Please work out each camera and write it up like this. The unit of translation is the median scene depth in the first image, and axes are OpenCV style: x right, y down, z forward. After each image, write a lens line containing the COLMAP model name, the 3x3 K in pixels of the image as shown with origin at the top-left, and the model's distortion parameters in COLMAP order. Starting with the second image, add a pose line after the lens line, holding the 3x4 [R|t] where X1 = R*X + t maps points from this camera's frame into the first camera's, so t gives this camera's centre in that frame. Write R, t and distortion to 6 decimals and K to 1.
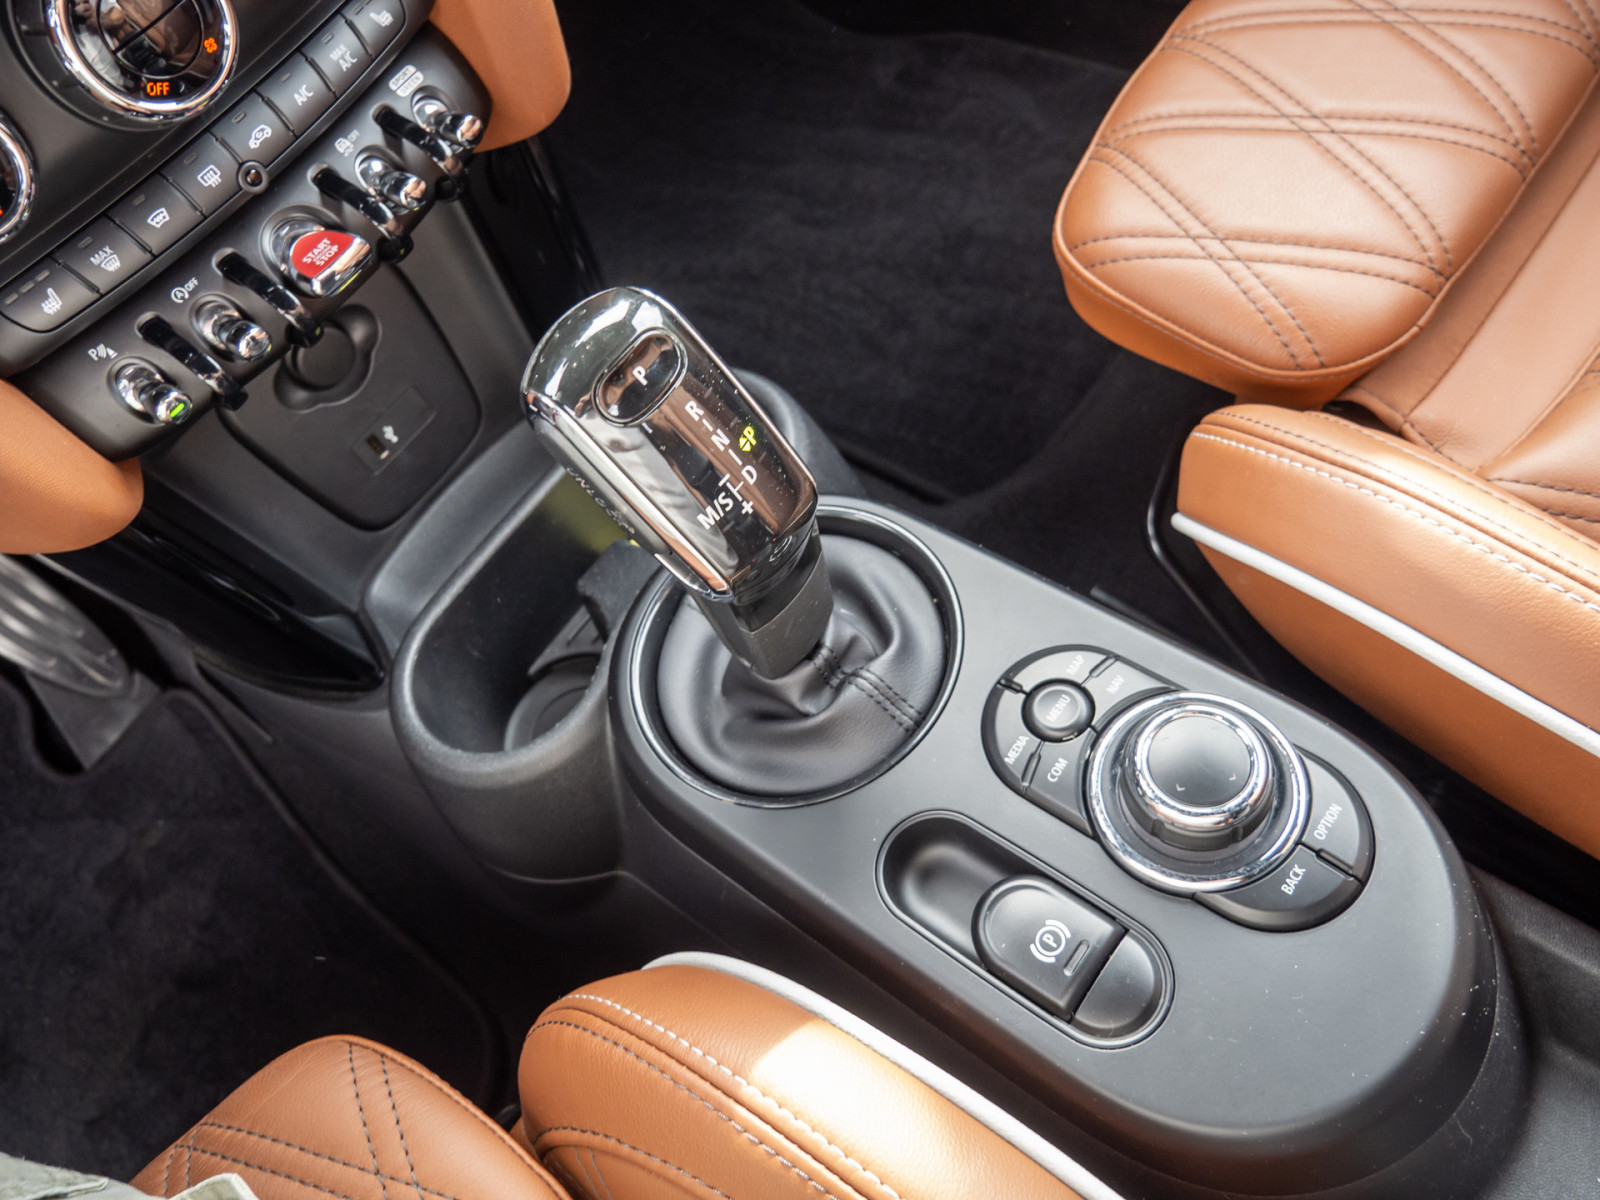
lens RADIAL K [[1165.9, 0, 804.1], [0, 1165.9, 601.8], [0, 0, 1]] dist [-0.059817, 0.019350]
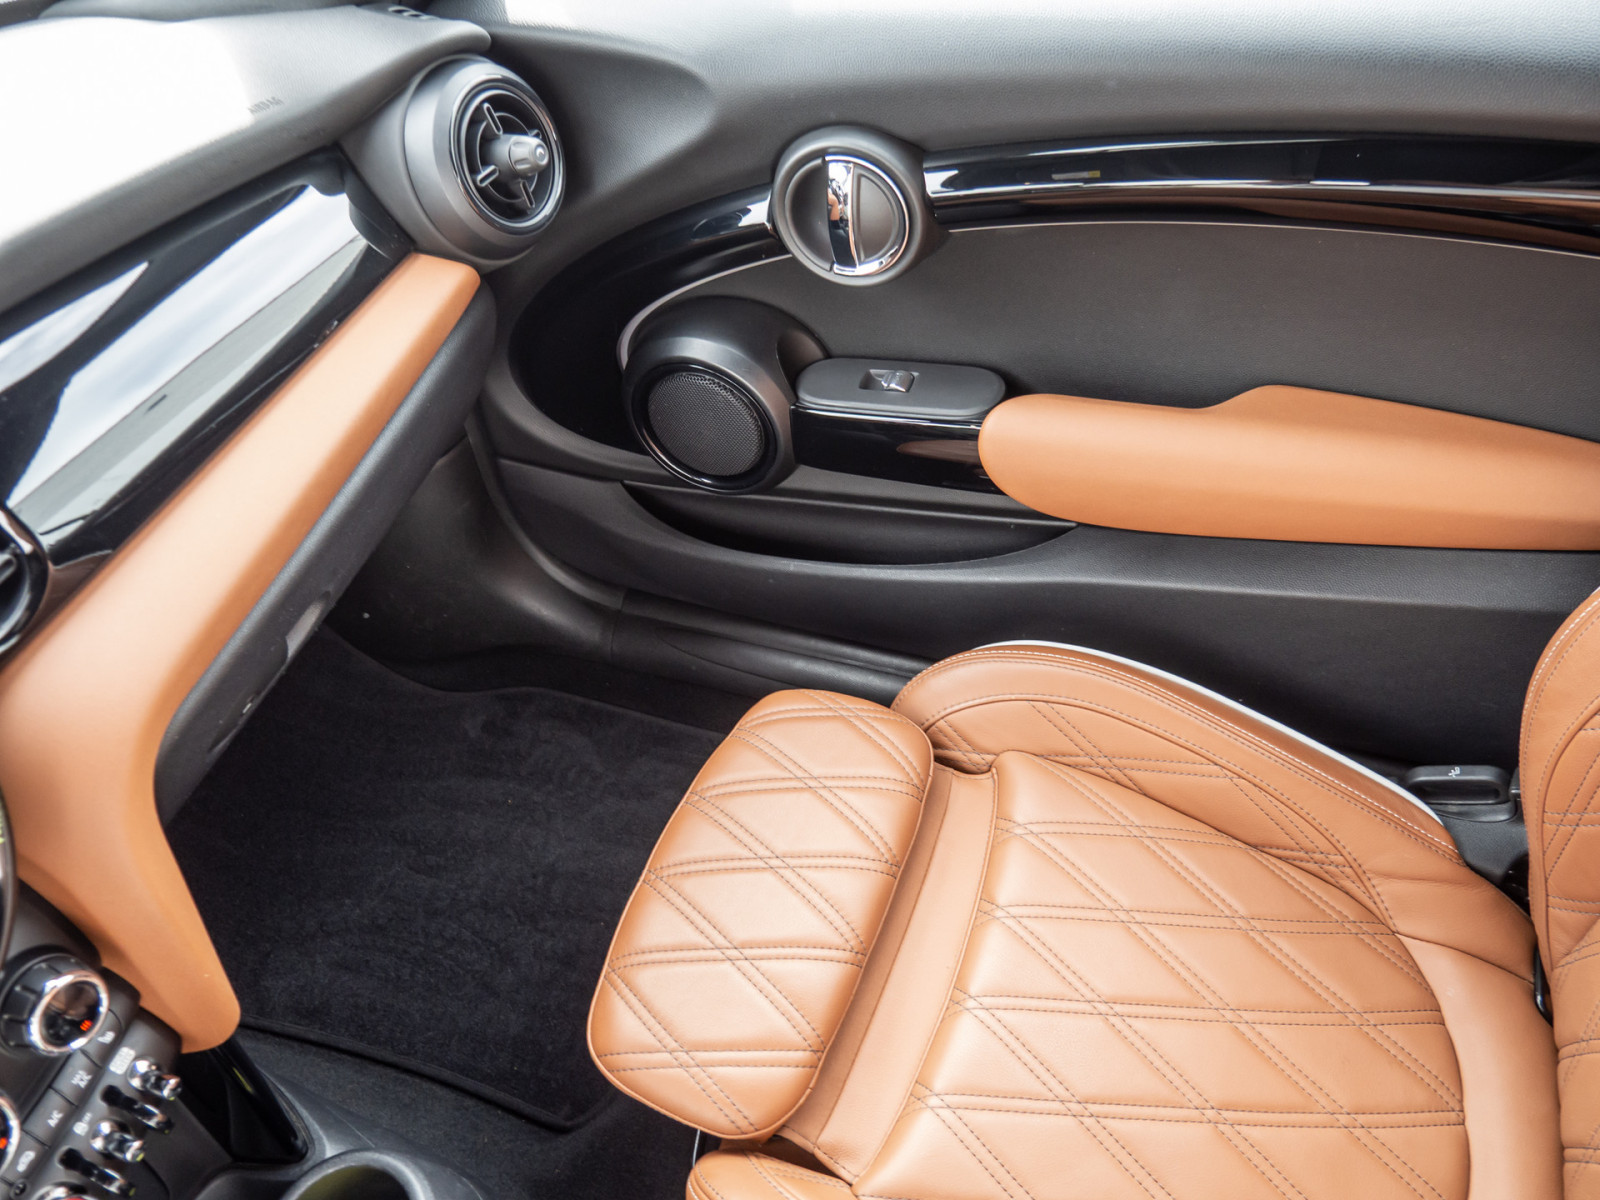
lens RADIAL K [[1165.9, 0, 805.2], [0, 1165.9, 604.7], [0, 0, 1]] dist [-0.059817, 0.019350]
pose [[0.946414, -0.101162, 0.306703, 0.043502], [0.179670, 0.954068, -0.239734, -0.242757], [-0.268364, 0.281993, 0.921119, -0.345985]]
